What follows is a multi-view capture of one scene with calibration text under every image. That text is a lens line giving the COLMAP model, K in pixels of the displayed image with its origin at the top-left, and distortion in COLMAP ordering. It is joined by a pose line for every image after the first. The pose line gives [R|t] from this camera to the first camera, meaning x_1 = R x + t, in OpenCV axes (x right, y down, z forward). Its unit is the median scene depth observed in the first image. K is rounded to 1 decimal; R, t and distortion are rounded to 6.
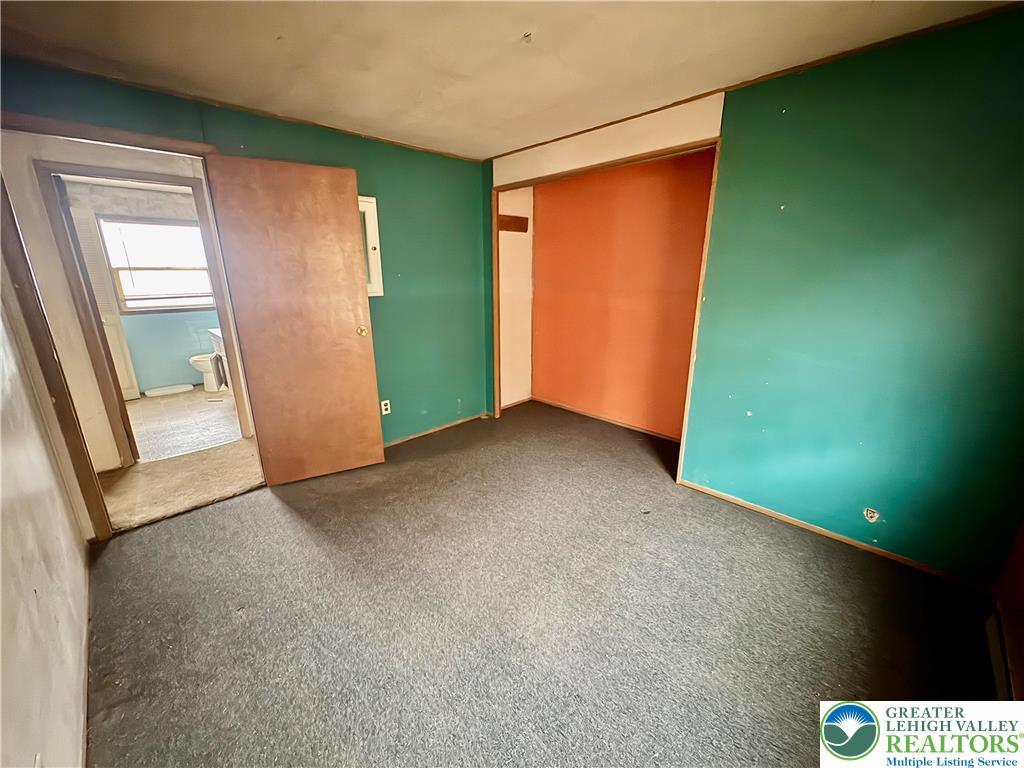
lens RADIAL K [[409.5, 0, 513.7], [0, 409.5, 385.0], [0, 0, 1]] dist [0.003689, 0.000477]
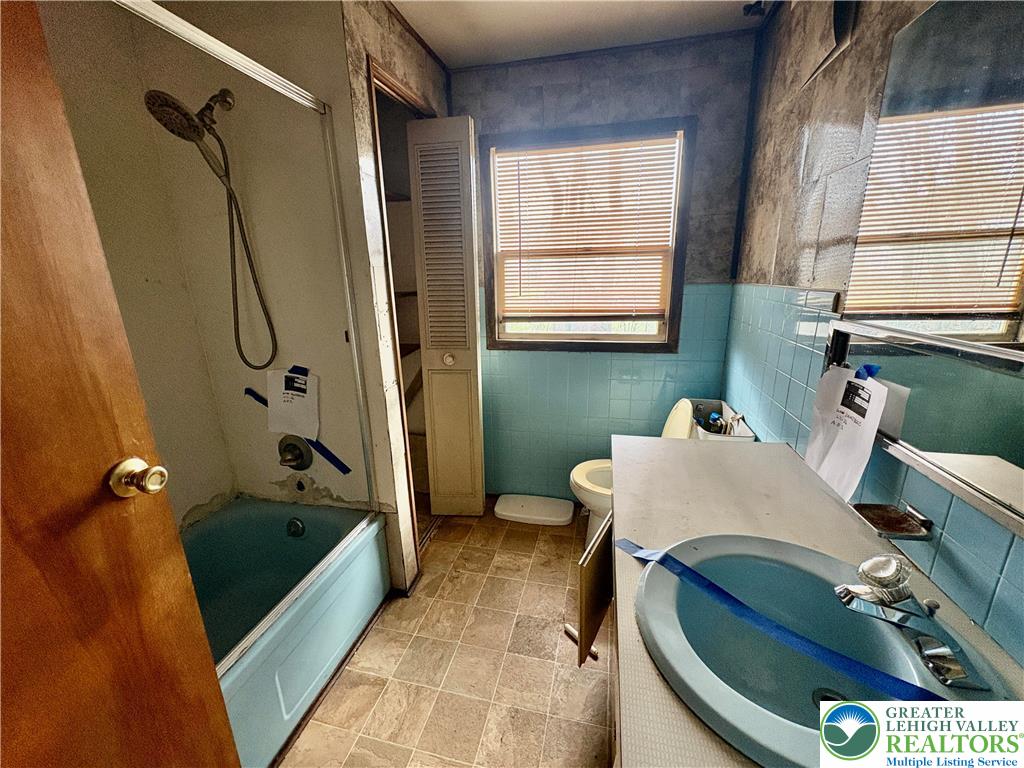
lens RADIAL K [[409.5, 0, 513.7], [0, 409.5, 387.8], [0, 0, 1]] dist [0.003689, 0.000477]
pose [[0.533702, 0.225131, -0.815155, -0.509922], [-0.221182, 0.967521, 0.122398, -0.188901], [0.816236, 0.114974, 0.566163, 0.731638]]
